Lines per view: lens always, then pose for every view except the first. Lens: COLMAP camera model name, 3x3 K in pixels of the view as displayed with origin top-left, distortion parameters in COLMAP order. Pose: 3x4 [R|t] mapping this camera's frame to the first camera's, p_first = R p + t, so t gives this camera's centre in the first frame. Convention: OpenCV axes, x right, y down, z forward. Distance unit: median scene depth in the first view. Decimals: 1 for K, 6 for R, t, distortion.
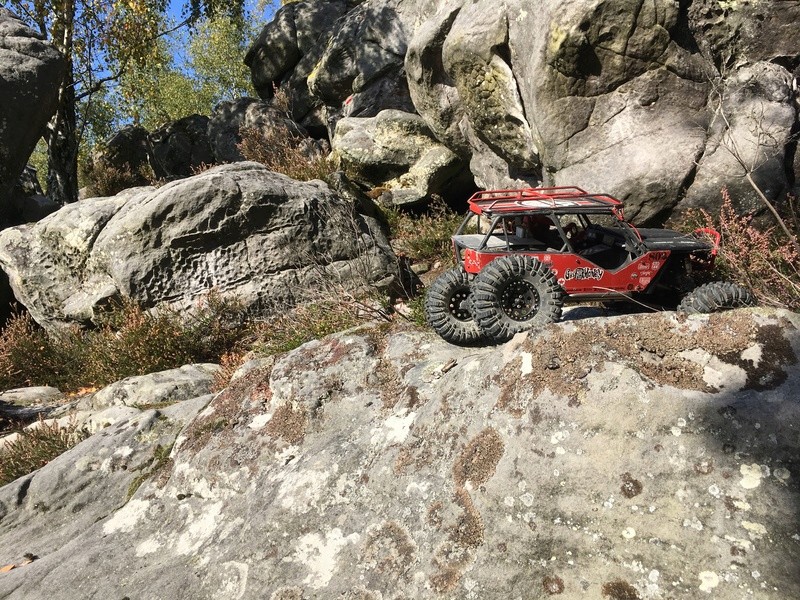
lens RADIAL K [[681.4, 0, 401.6], [0, 681.4, 298.2], [0, 0, 1]] dist [0.085479, -0.137980]
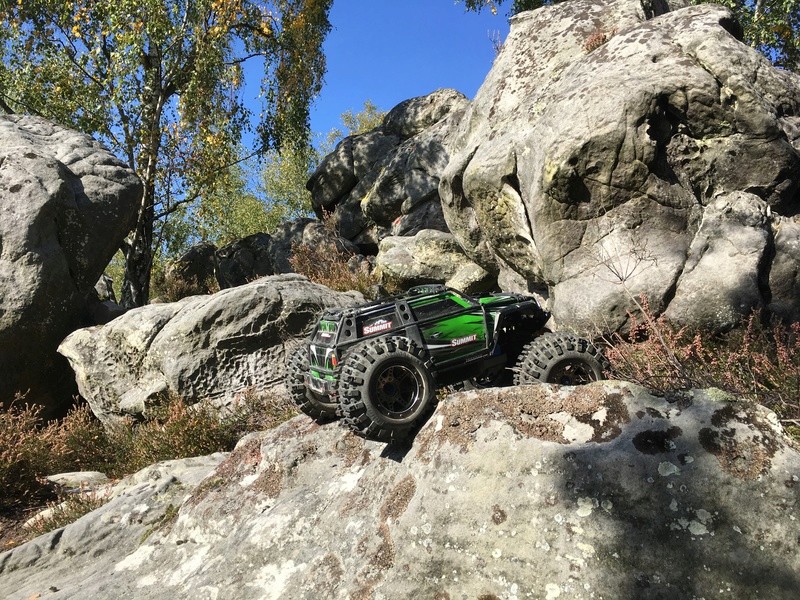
lens RADIAL K [[678.3, 0, 398.5], [0, 678.3, 300.6], [0, 0, 1]] dist [0.071581, -0.125247]
pose [[0.995851, 0.019422, -0.088902, 0.079258], [-0.033744, 0.986122, -0.162559, 0.029056], [0.084511, 0.164885, 0.982686, -0.102754]]
